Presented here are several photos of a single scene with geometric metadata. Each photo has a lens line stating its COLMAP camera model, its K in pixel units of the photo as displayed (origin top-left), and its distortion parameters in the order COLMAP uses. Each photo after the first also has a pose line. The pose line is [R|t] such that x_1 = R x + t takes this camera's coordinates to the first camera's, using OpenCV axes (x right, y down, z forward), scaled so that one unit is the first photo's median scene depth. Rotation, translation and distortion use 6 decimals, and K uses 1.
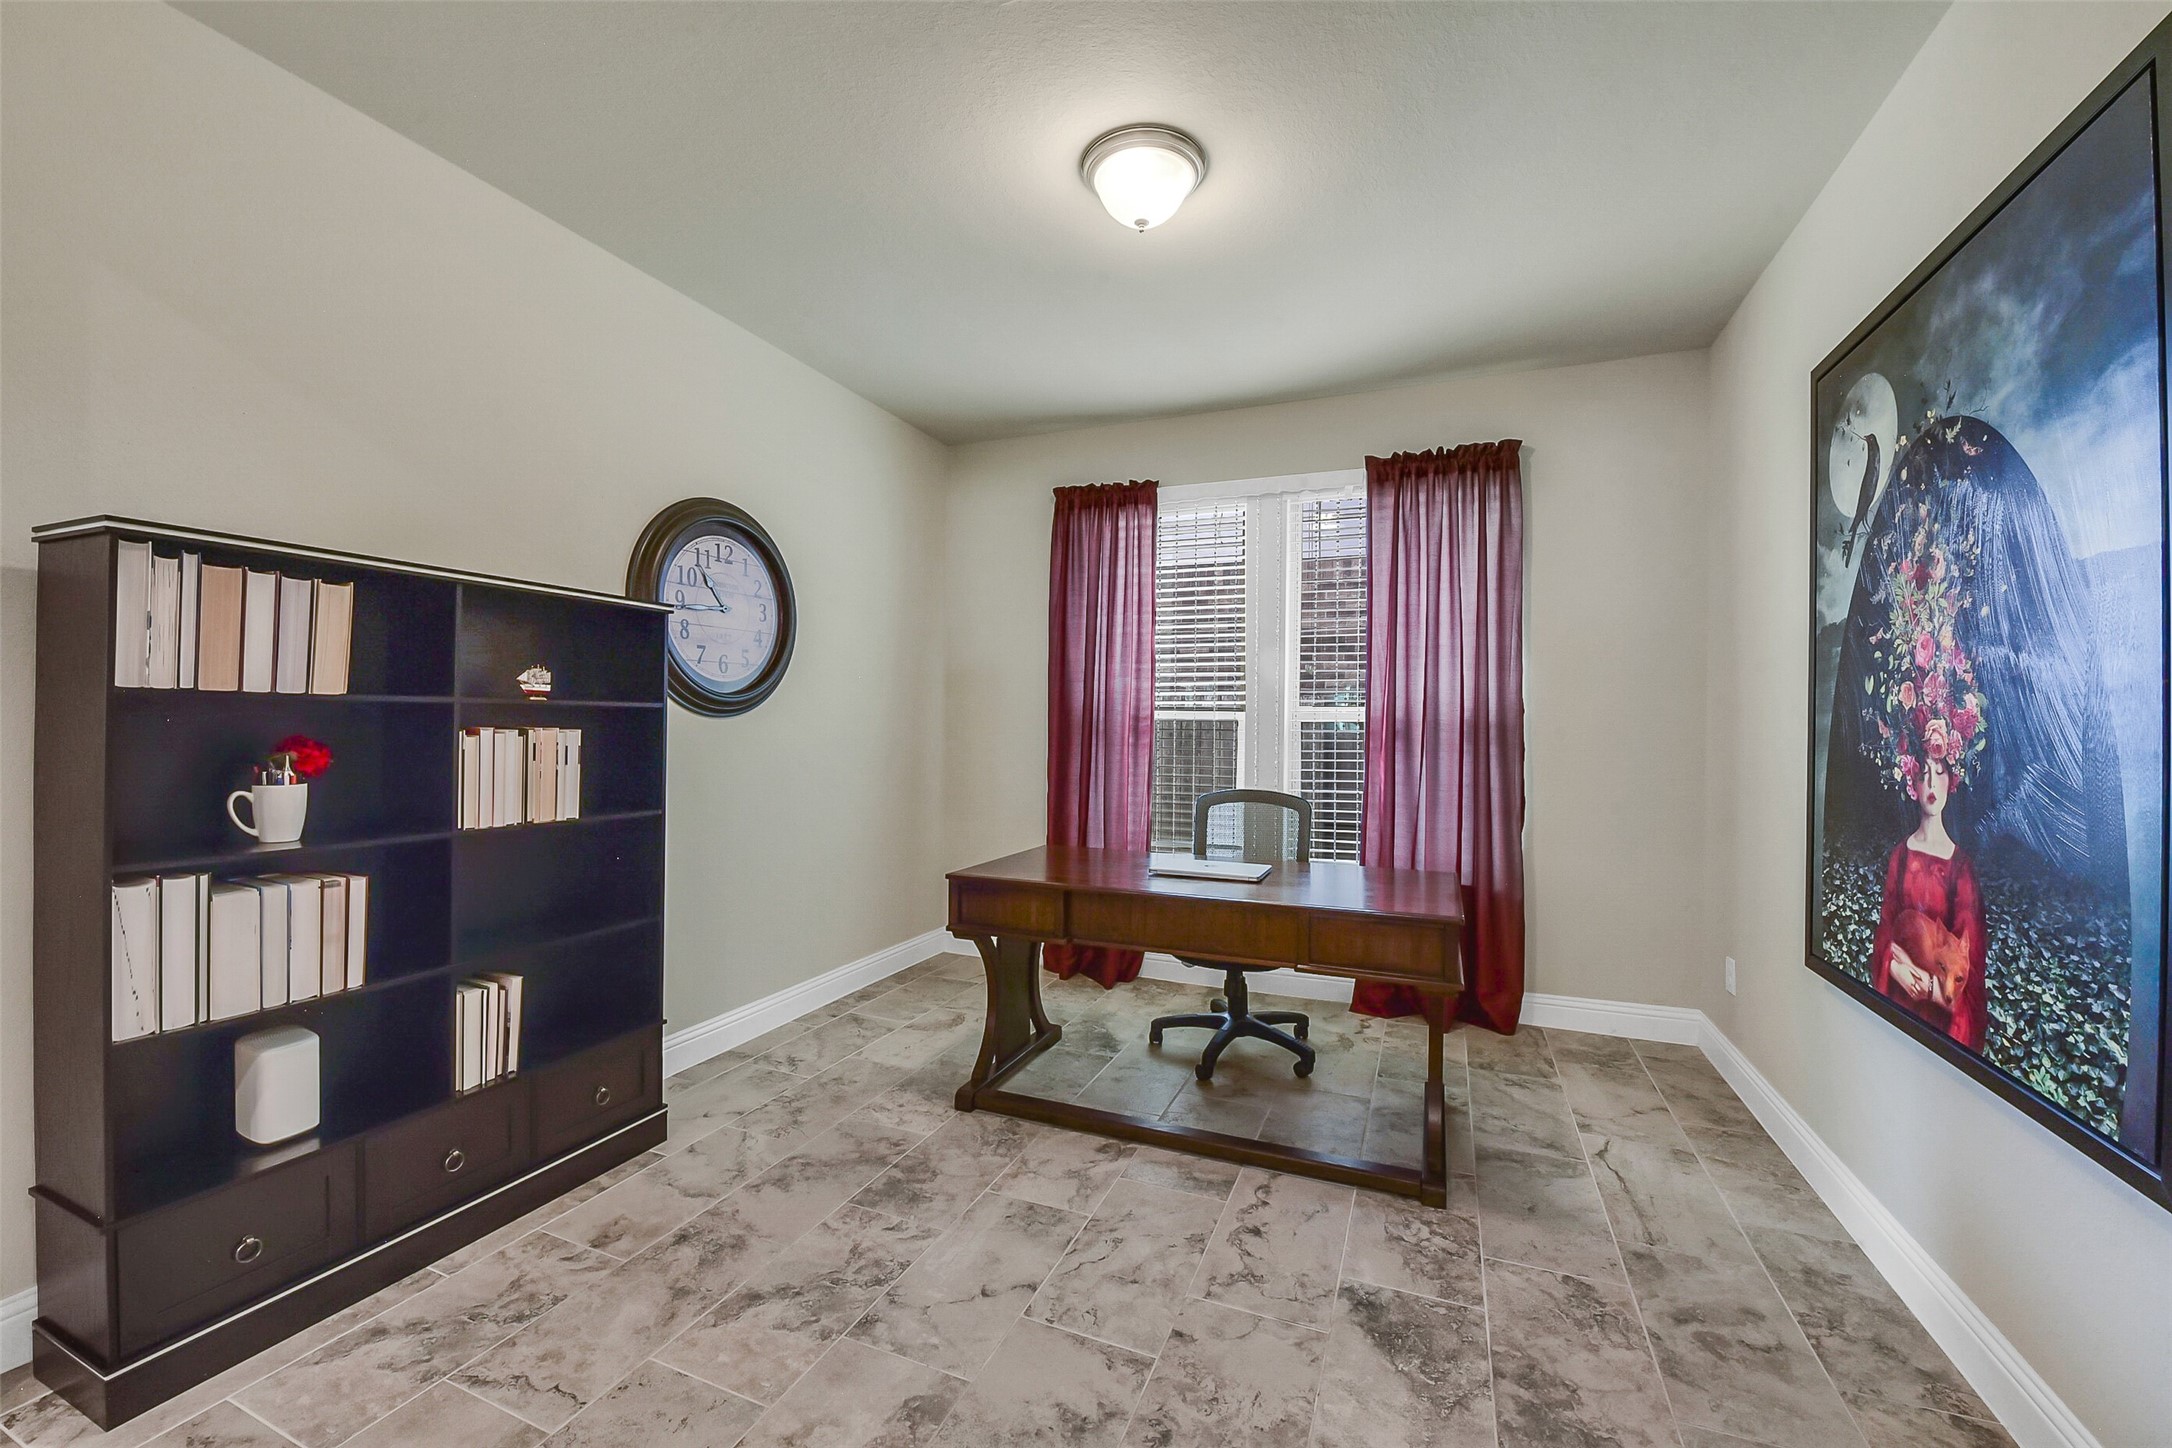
lens RADIAL K [[862.3, 0, 1083.0], [0, 862.3, 727.7], [0, 0, 1]] dist [-0.016999, -0.002391]
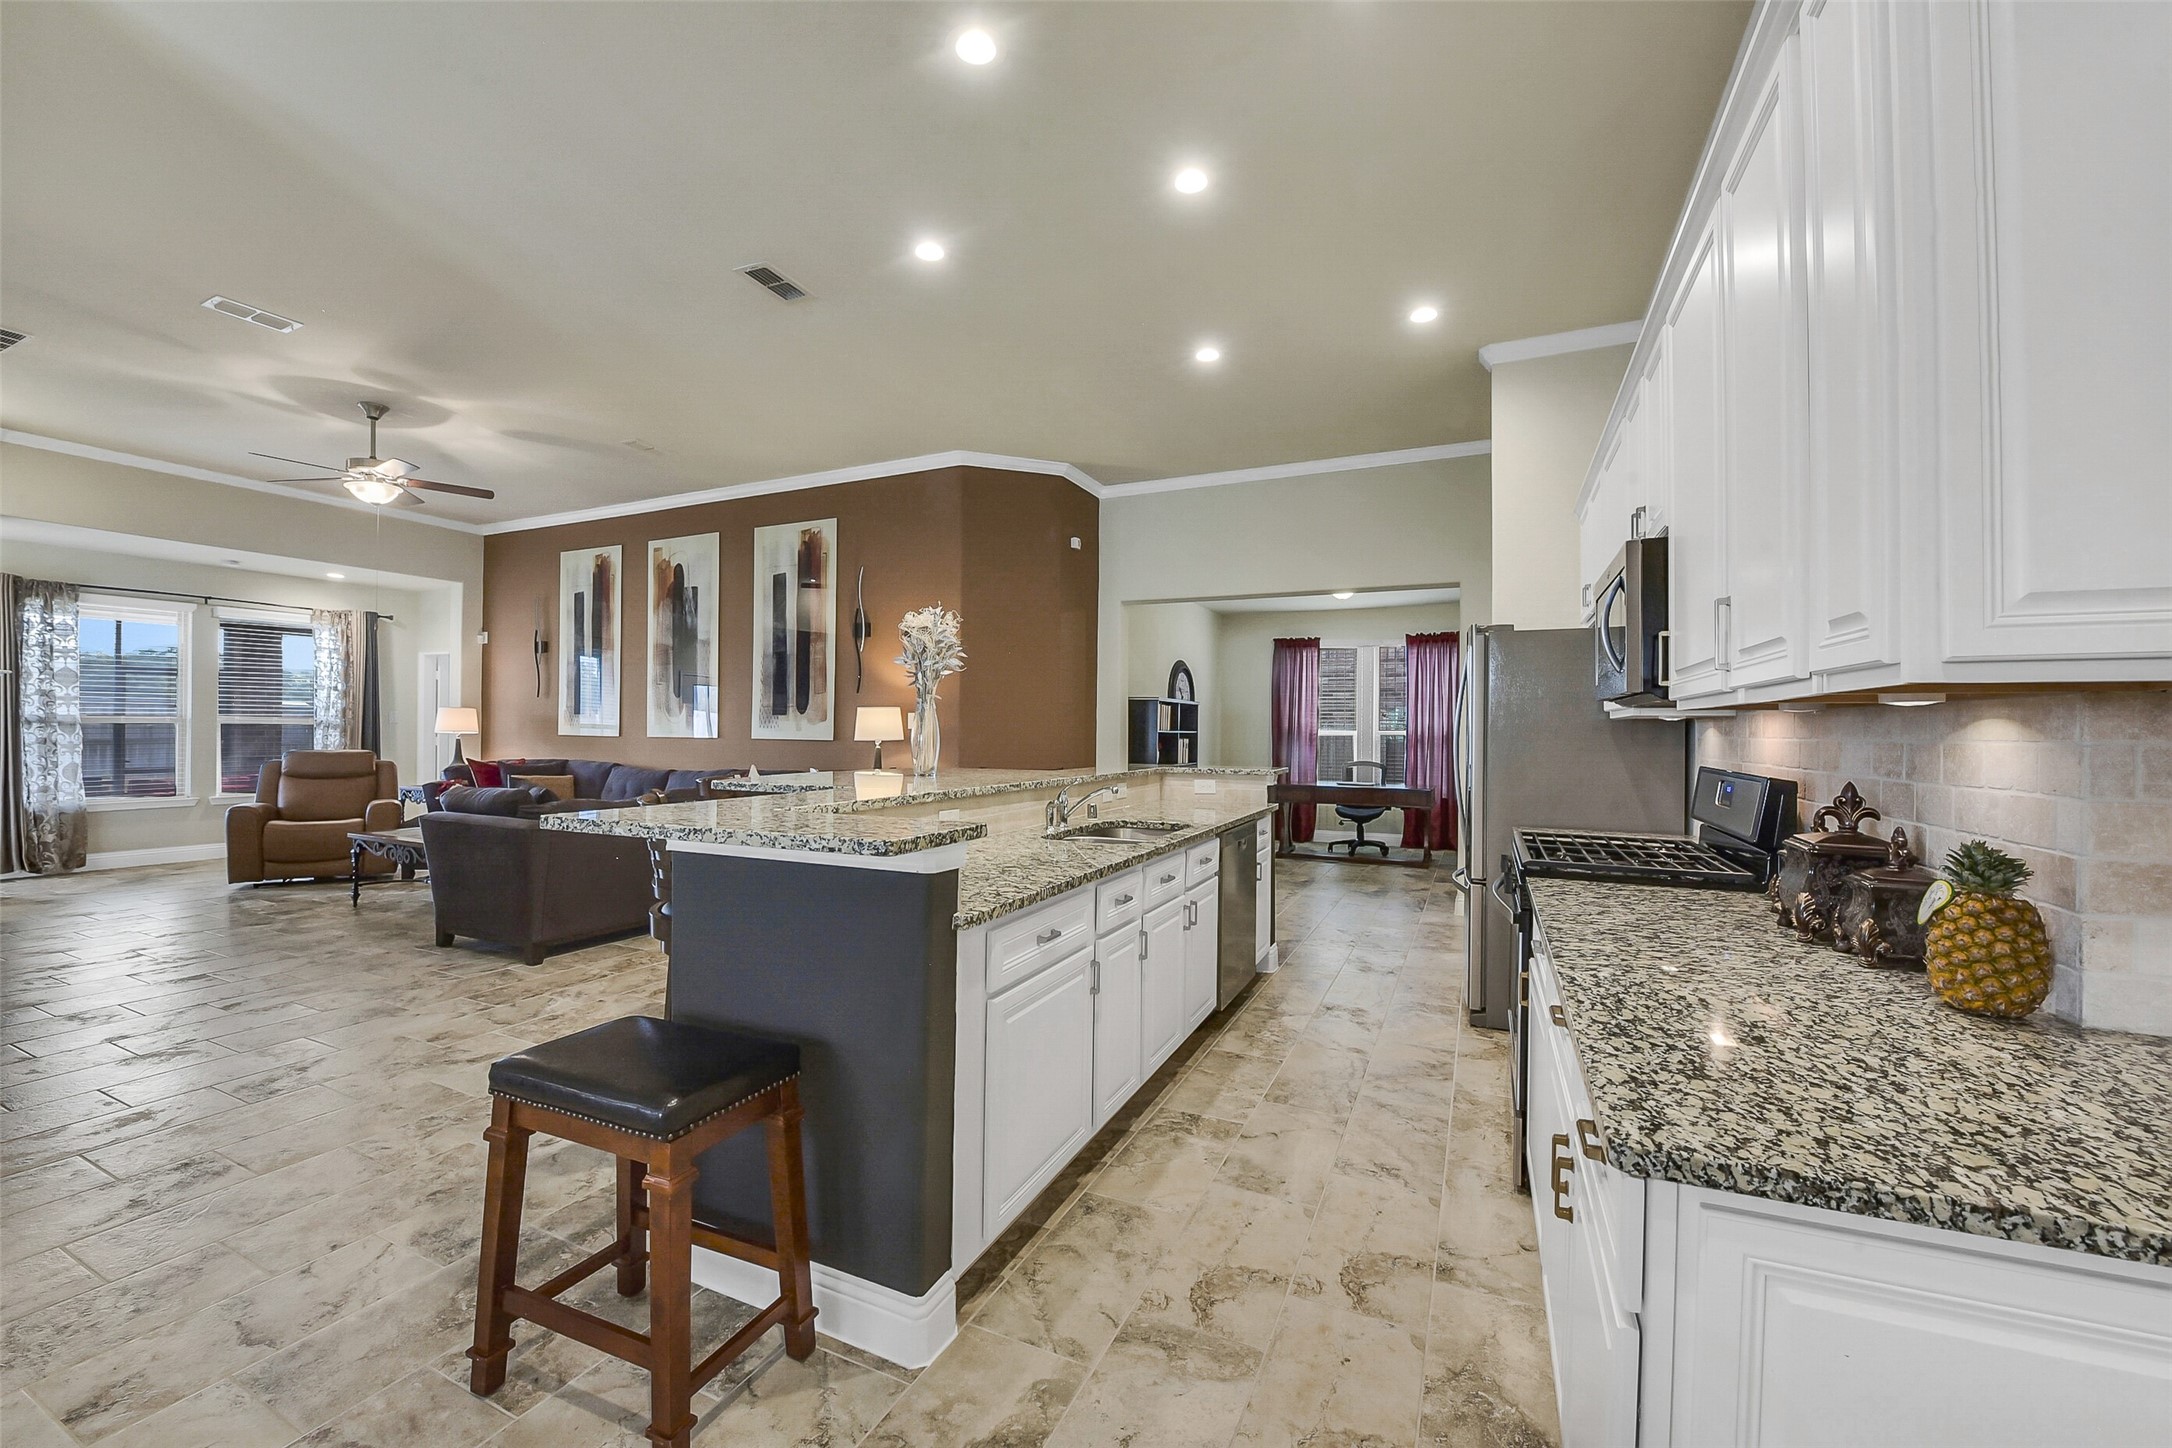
lens RADIAL K [[862.3, 0, 1083.0], [0, 862.3, 727.7], [0, 0, 1]] dist [-0.016999, -0.002391]
pose [[0.999123, -0.004099, -0.041678, -0.557837], [0.004035, 0.999991, -0.001599, -0.032937], [0.041684, 0.001429, 0.999130, -1.690978]]
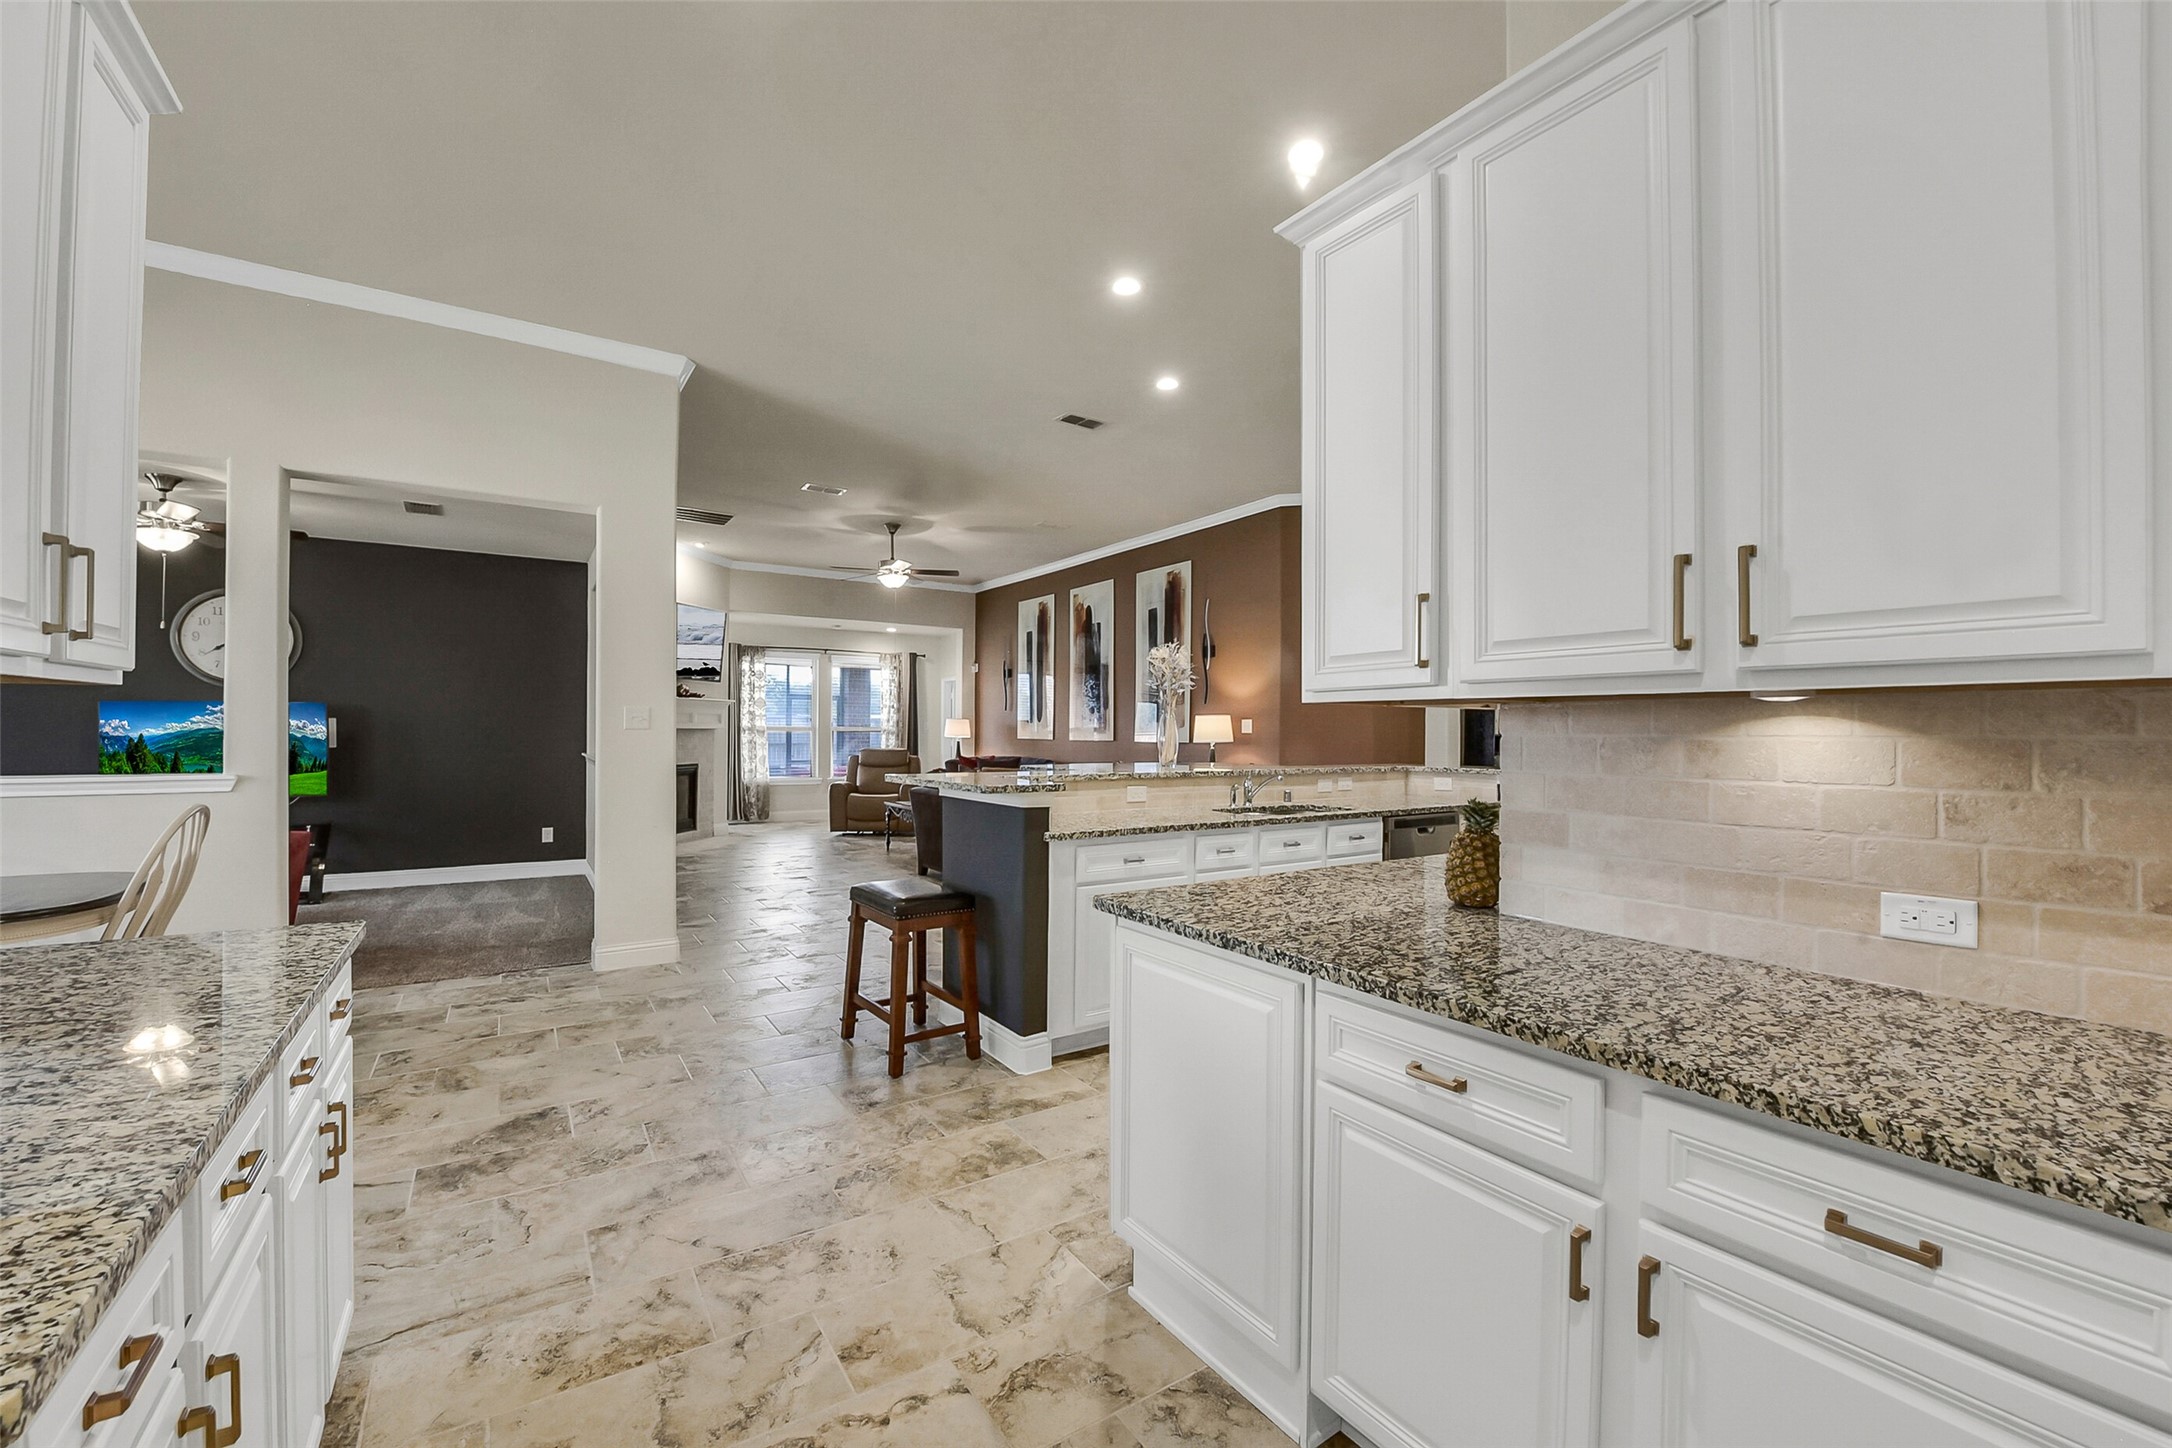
lens RADIAL K [[877.9, 0, 1077.4], [0, 877.9, 725.3], [0, 0, 1]] dist [-0.023999, -0.000293]
pose [[0.826747, -0.011626, -0.562454, -0.105665], [0.004875, 0.999897, -0.013502, -0.026359], [0.562553, 0.008421, 0.826719, -1.940135]]
